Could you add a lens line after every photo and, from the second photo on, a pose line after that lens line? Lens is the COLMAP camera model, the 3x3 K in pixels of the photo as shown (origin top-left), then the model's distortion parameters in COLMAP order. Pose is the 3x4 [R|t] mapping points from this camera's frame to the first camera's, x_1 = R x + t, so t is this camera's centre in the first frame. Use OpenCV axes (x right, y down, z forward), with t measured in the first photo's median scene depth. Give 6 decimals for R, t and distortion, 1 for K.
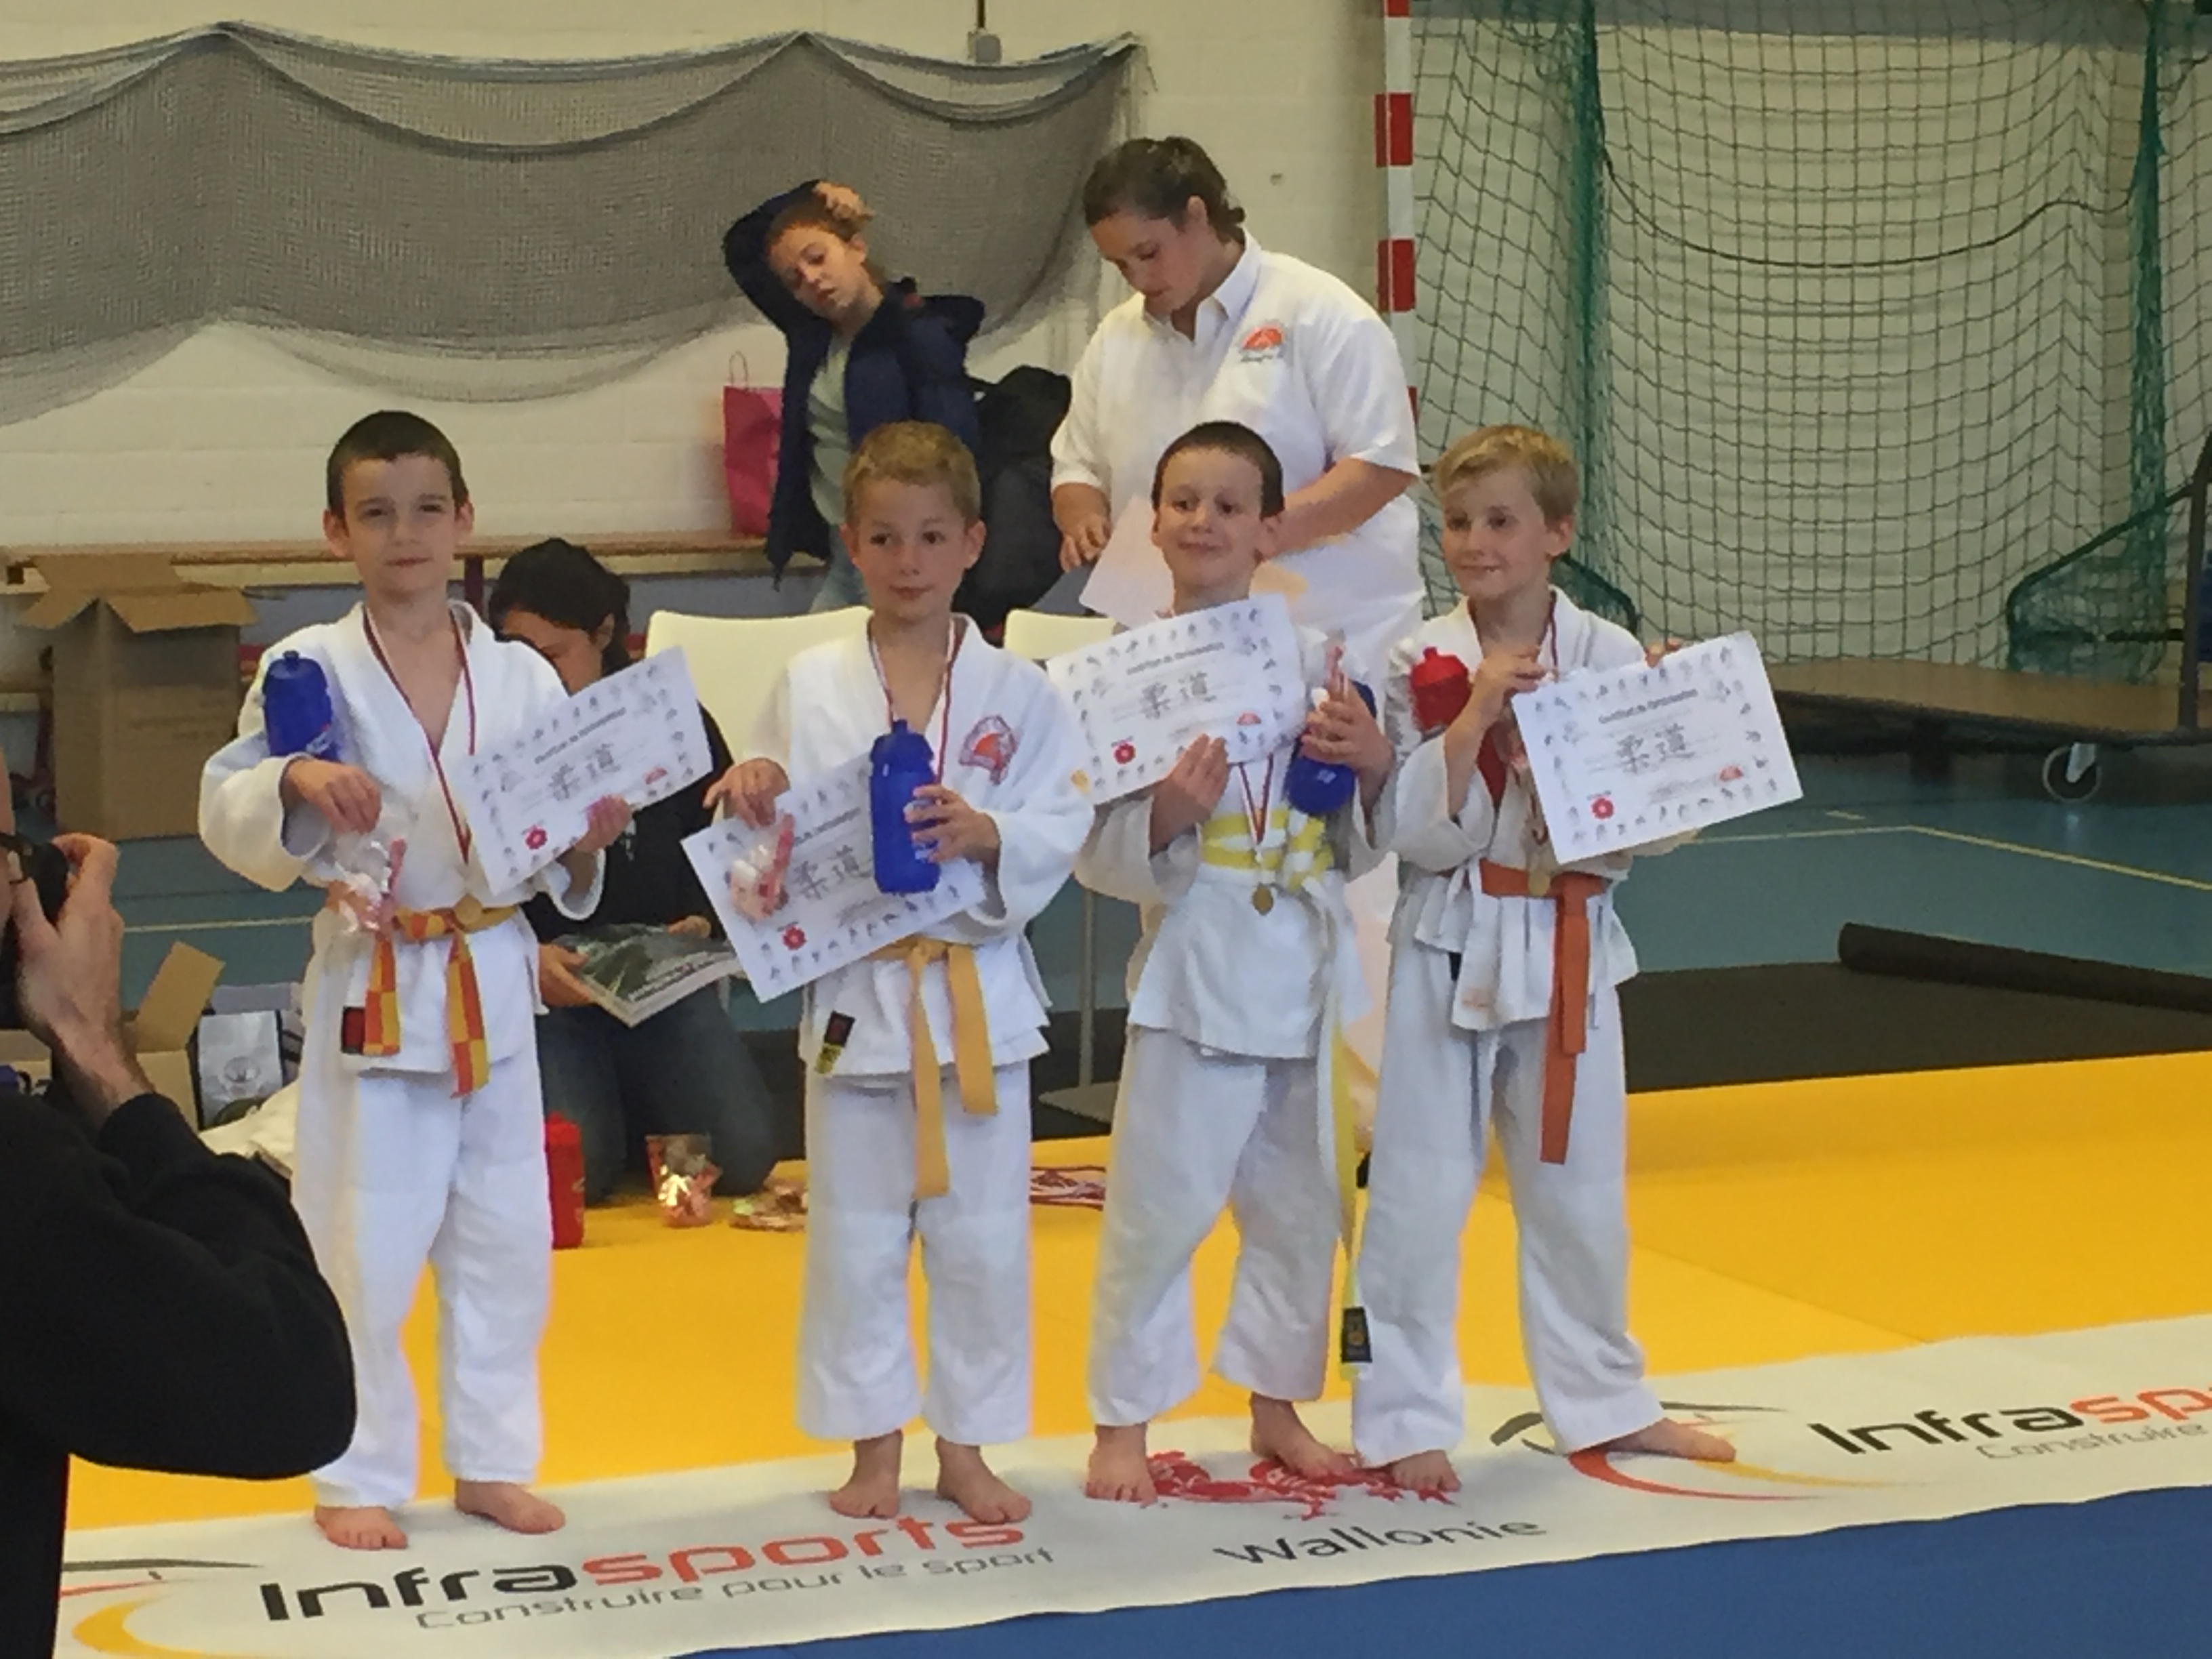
lens RADIAL K [[5586.4, 0, 1040.1], [0, 5586.4, 792.9], [0, 0, 1]] dist [0.058015, 0.000000]
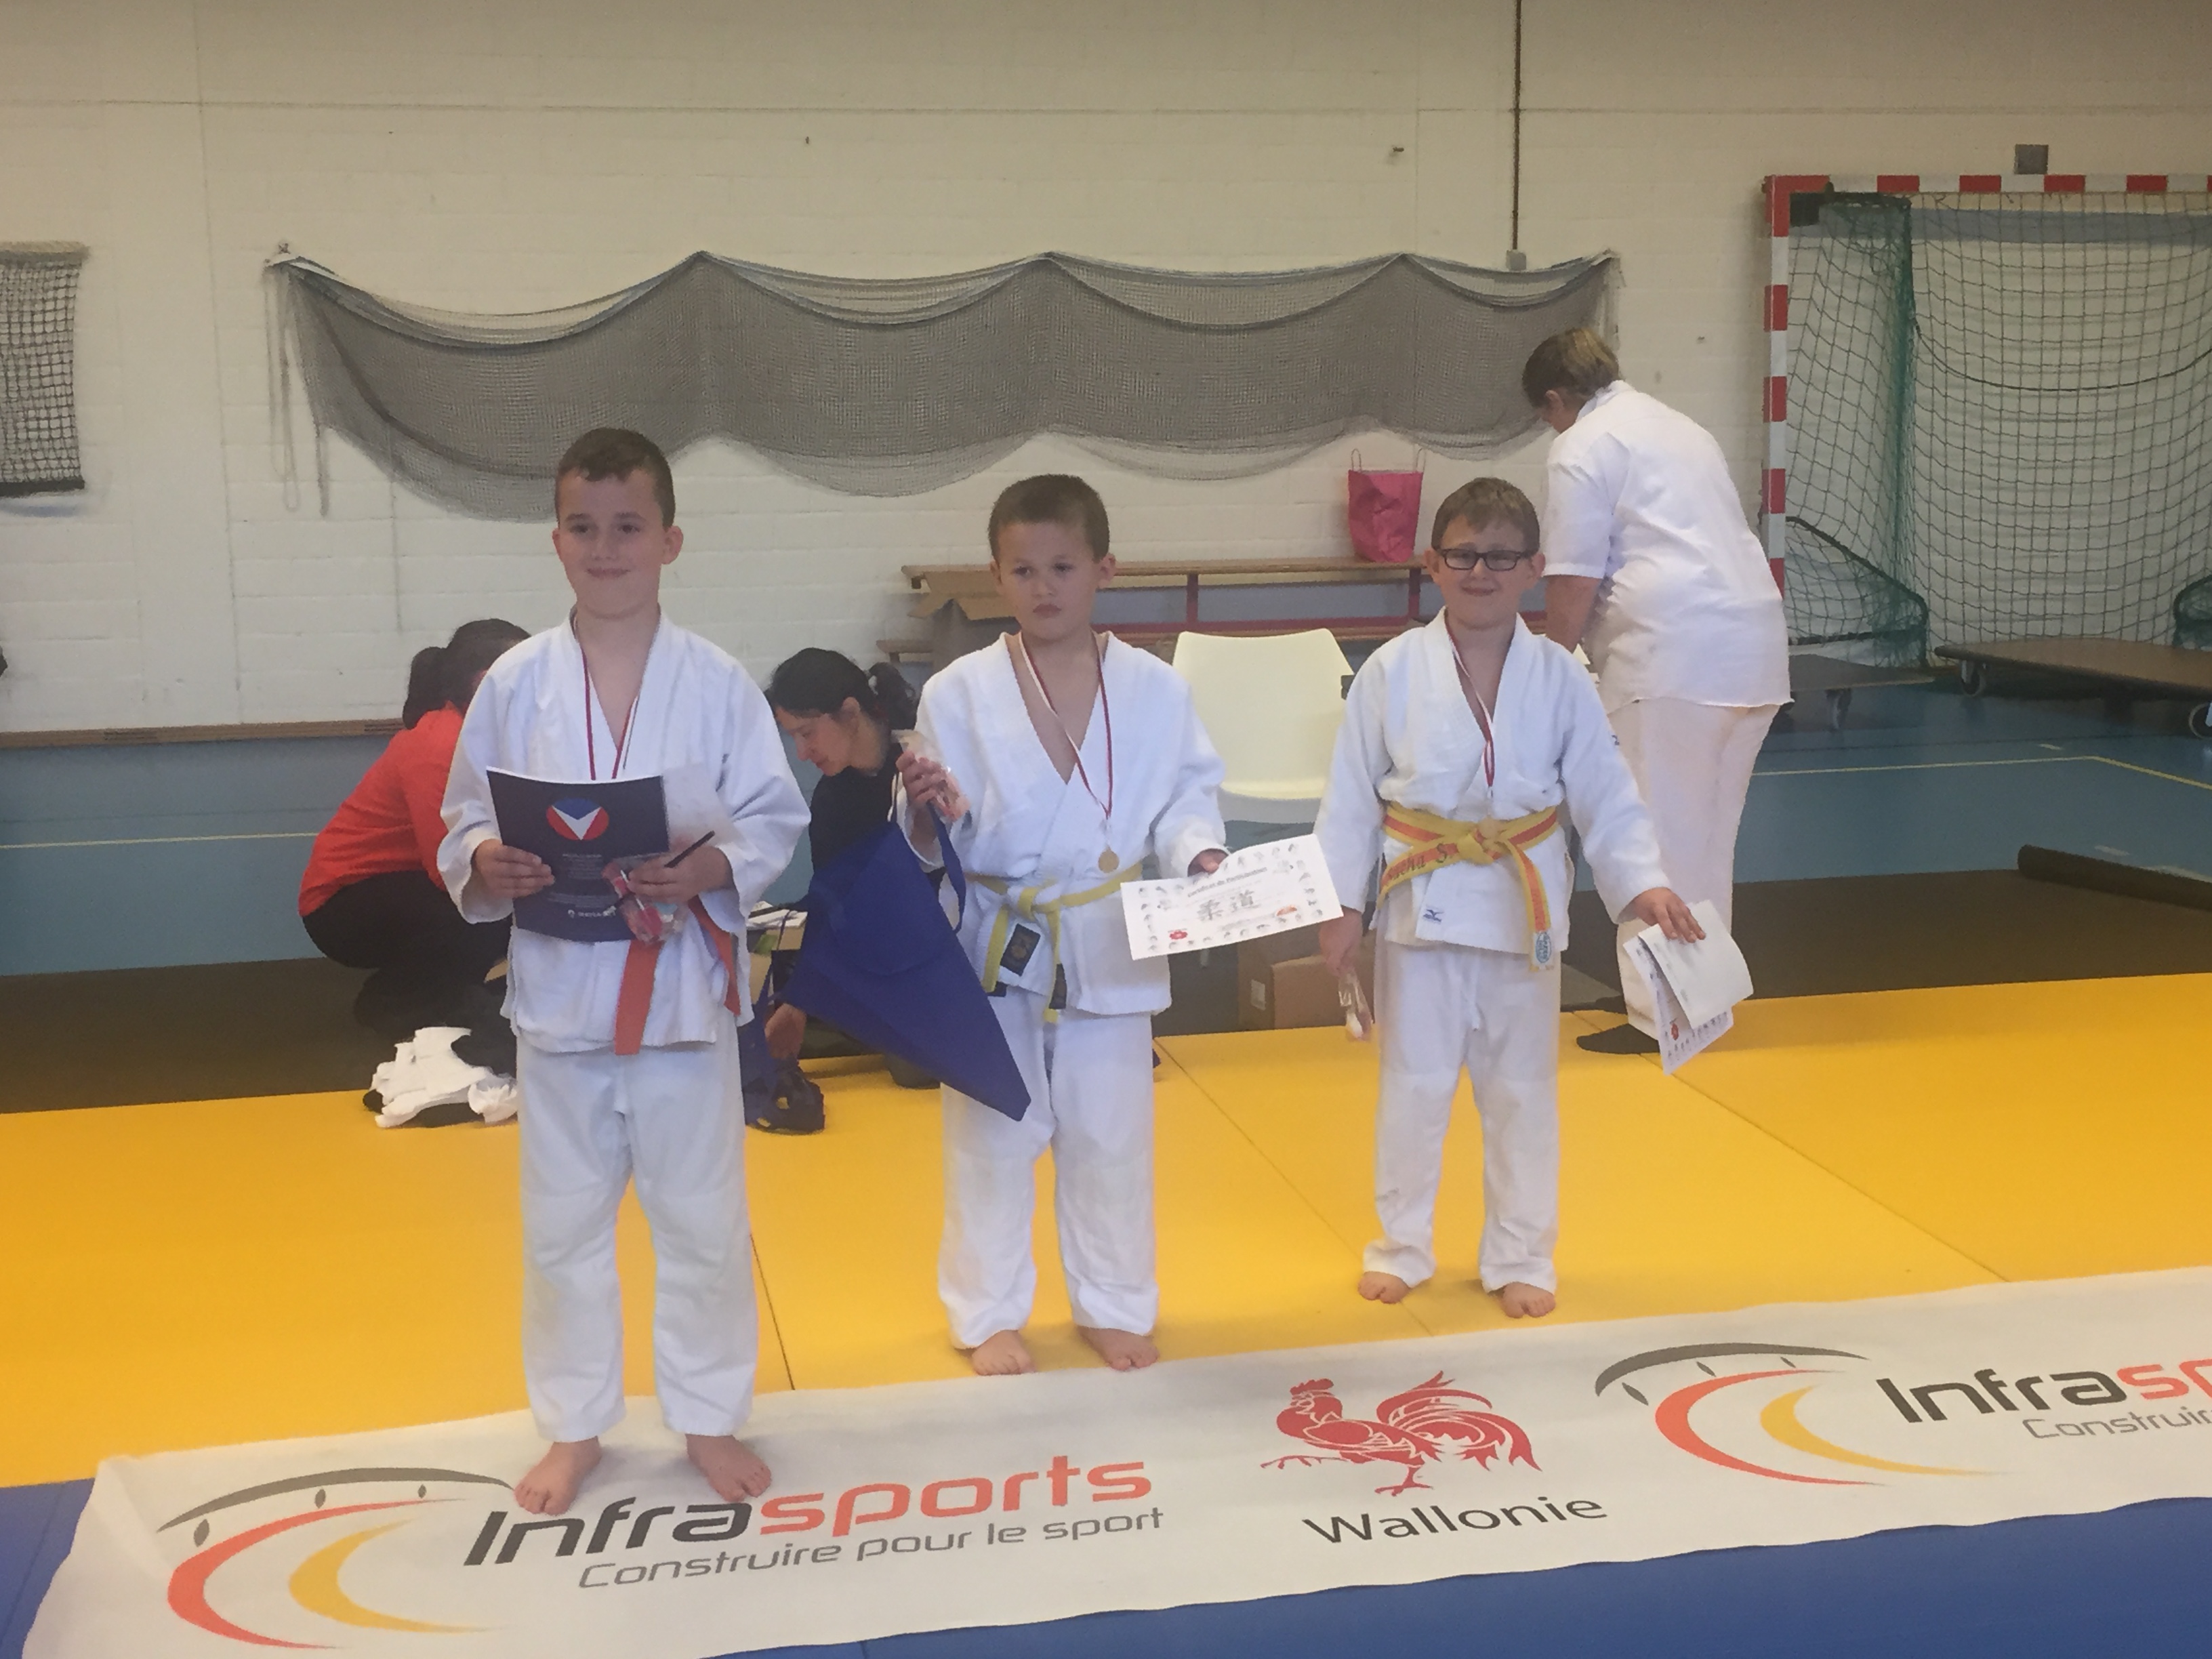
lens RADIAL K [[2694.0, 0, 1122.1], [0, 2694.0, 815.6], [0, 0, 1]] dist [0.062185, 0.000000]
pose [[0.978078, 0.026647, -0.206529, 0.045625], [-0.014002, 0.997950, 0.062447, -0.019240], [0.207770, -0.058186, 0.976446, 0.195592]]
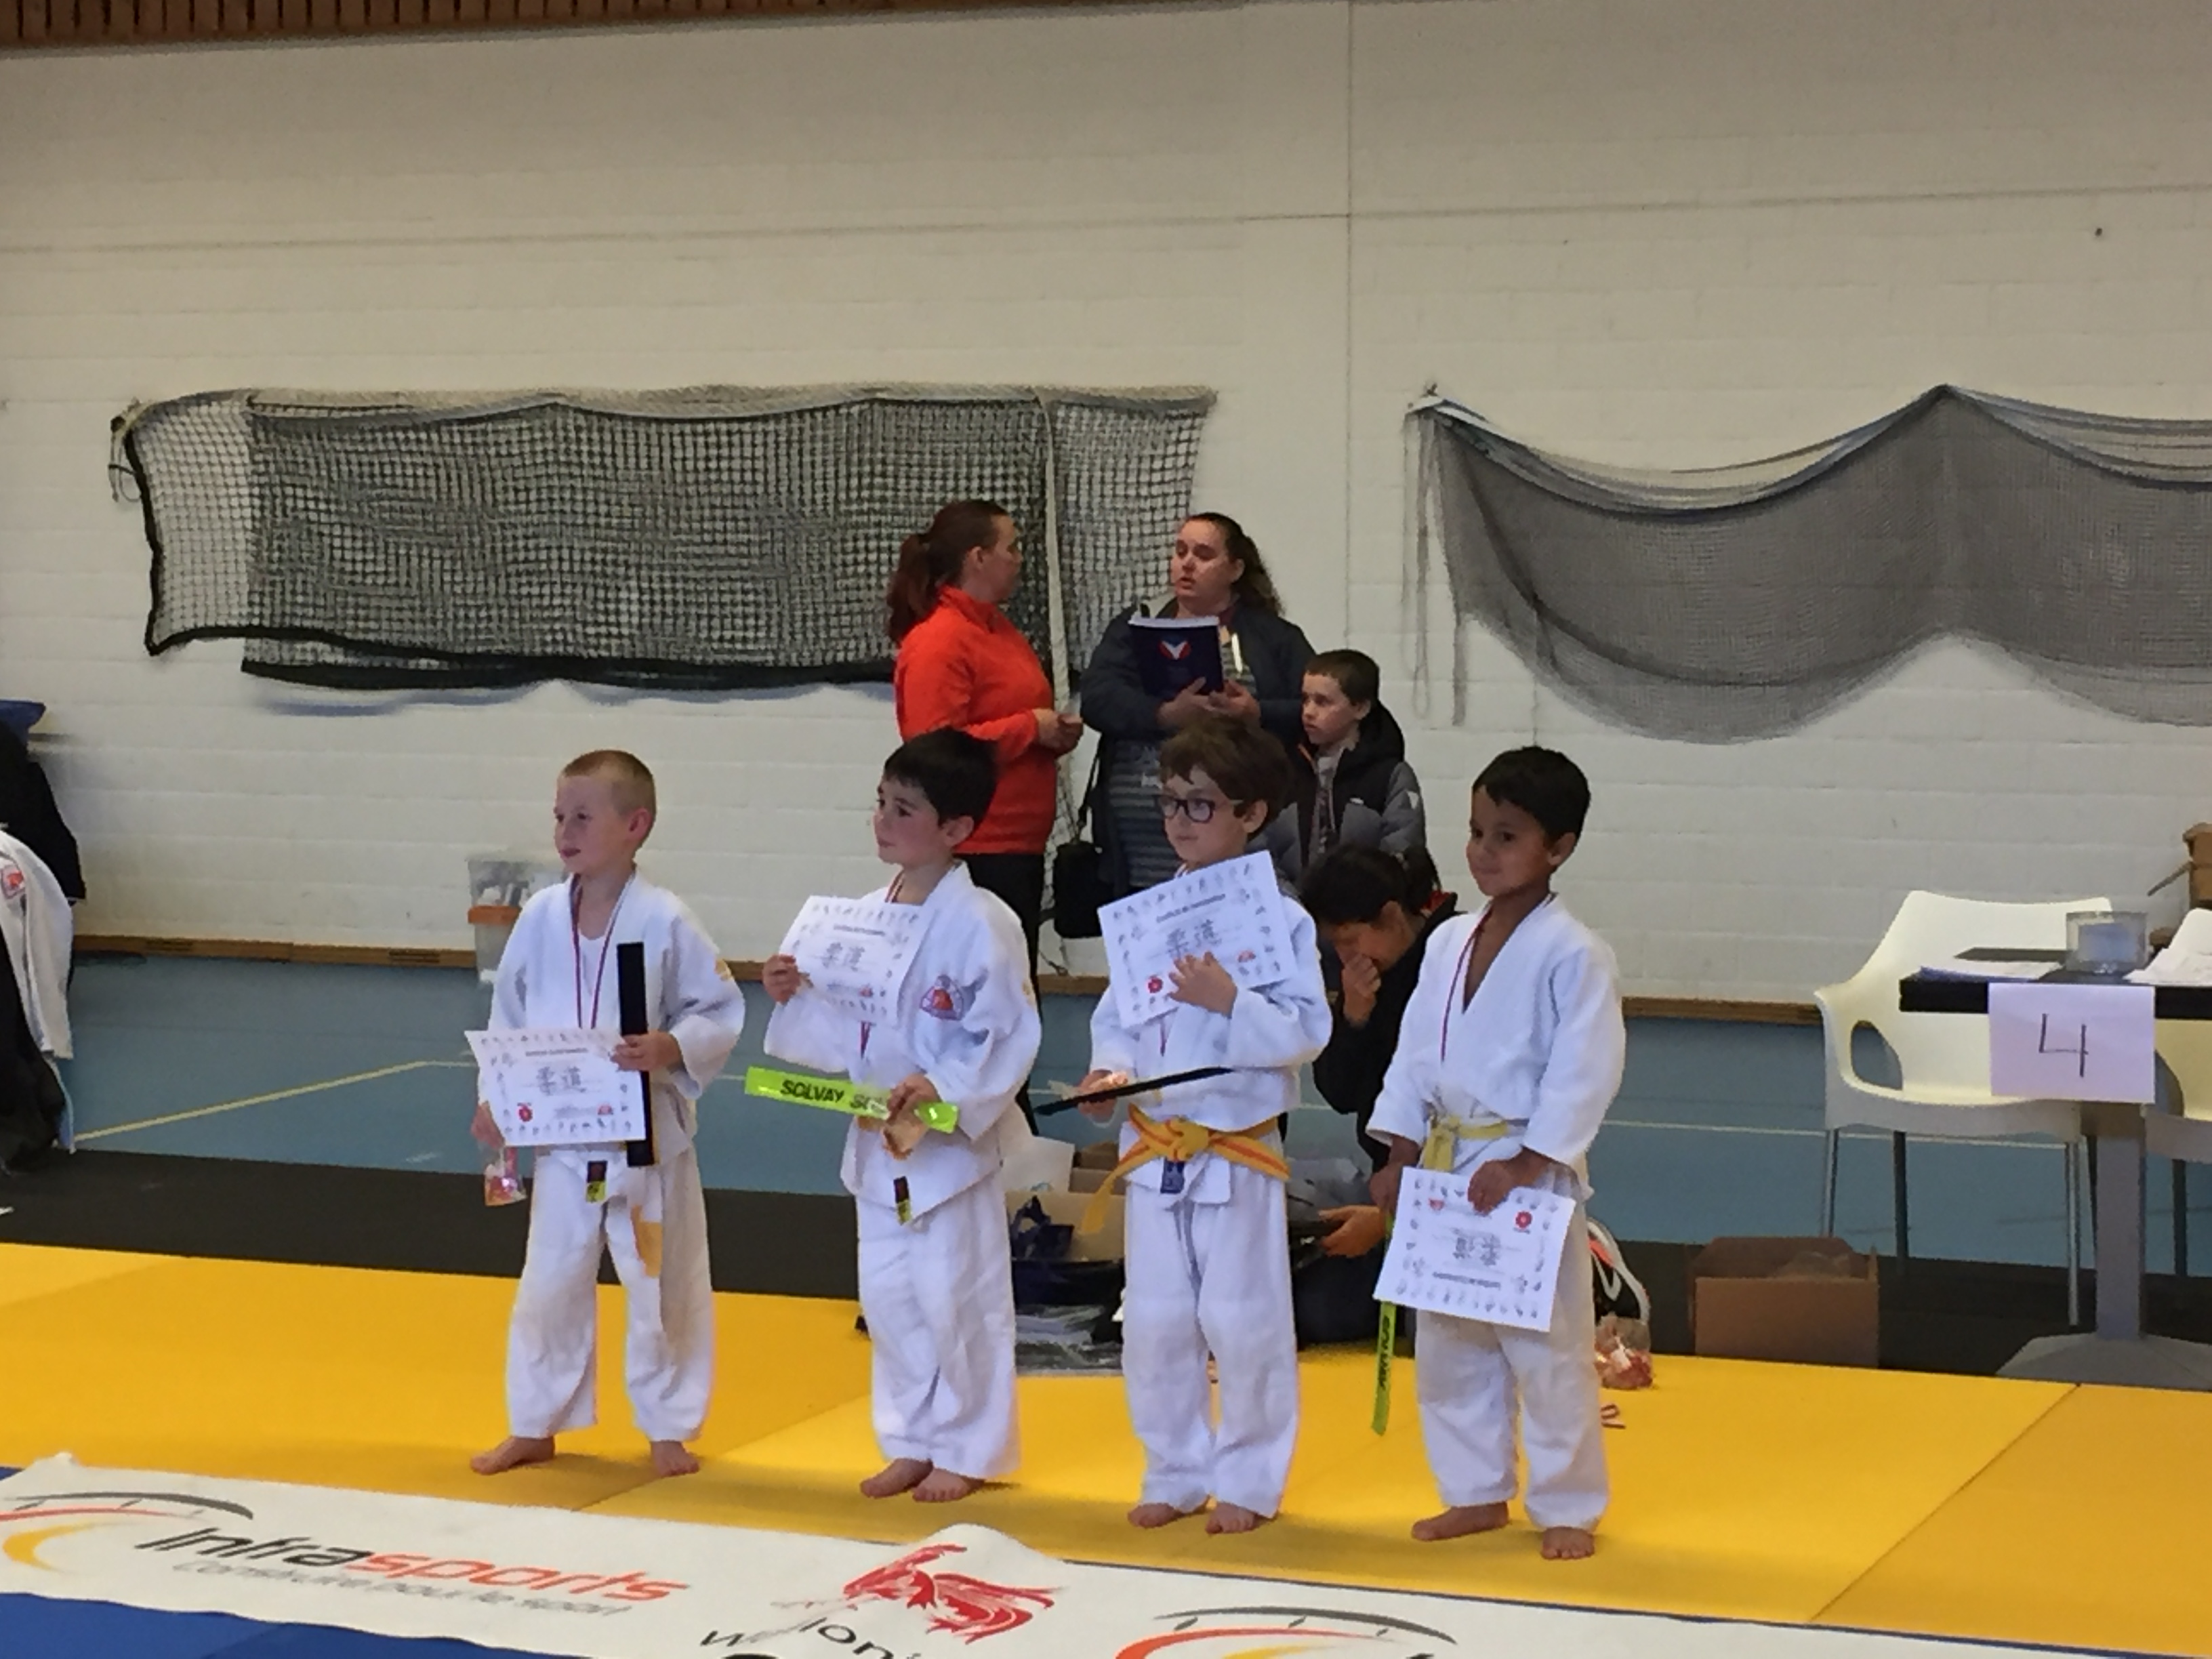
lens RADIAL K [[4688.1, 0, 1109.3], [0, 4688.1, 833.6], [0, 0, 1]] dist [0.043006, 0.000000]
pose [[0.690397, 0.050718, -0.721651, 0.350508], [-0.077003, 0.997024, -0.003597, -0.019464], [0.719321, 0.058053, 0.692248, 0.135276]]
